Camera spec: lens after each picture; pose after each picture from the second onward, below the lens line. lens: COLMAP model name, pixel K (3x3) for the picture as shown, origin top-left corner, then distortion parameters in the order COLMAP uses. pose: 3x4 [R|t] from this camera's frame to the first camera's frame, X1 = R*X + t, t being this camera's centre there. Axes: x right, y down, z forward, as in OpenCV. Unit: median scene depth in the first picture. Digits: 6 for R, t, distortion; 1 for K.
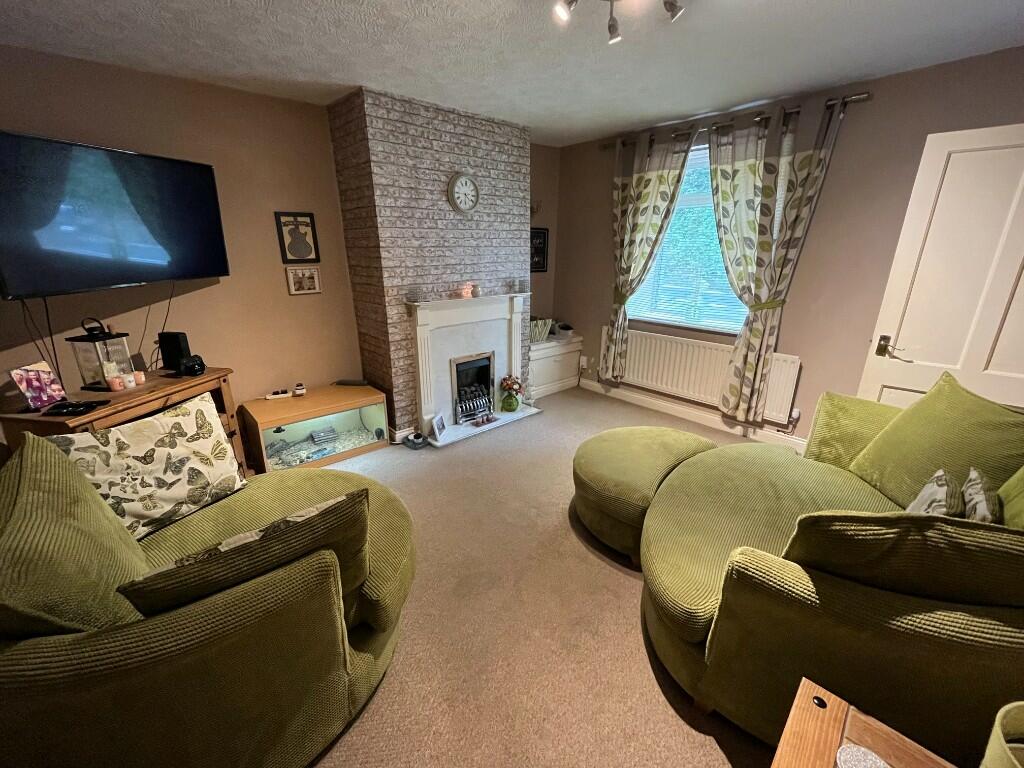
lens RADIAL K [[418.6, 0, 508.3], [0, 418.6, 383.1], [0, 0, 1]] dist [-0.003199, -0.000551]
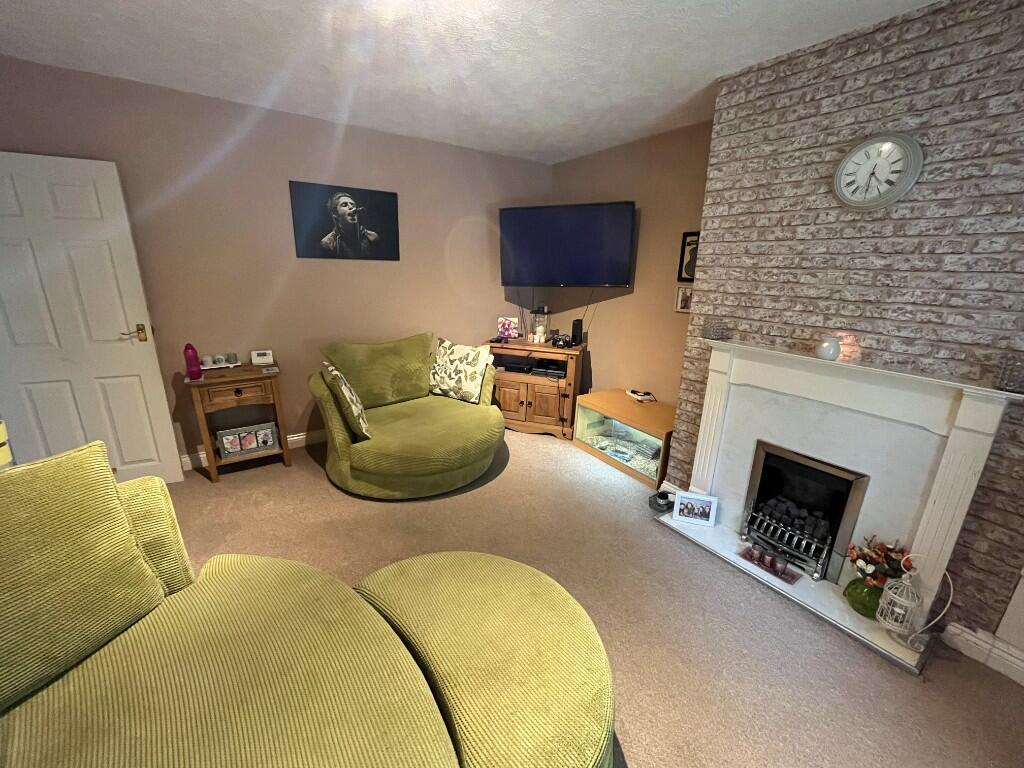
lens RADIAL K [[418.6, 0, 508.7], [0, 418.6, 380.8], [0, 0, 1]] dist [-0.003199, -0.000551]
pose [[-0.132476, 0.267624, -0.954373, 0.586044], [-0.326579, 0.897309, 0.296955, -0.236699], [0.935840, 0.351018, -0.031472, 0.729472]]
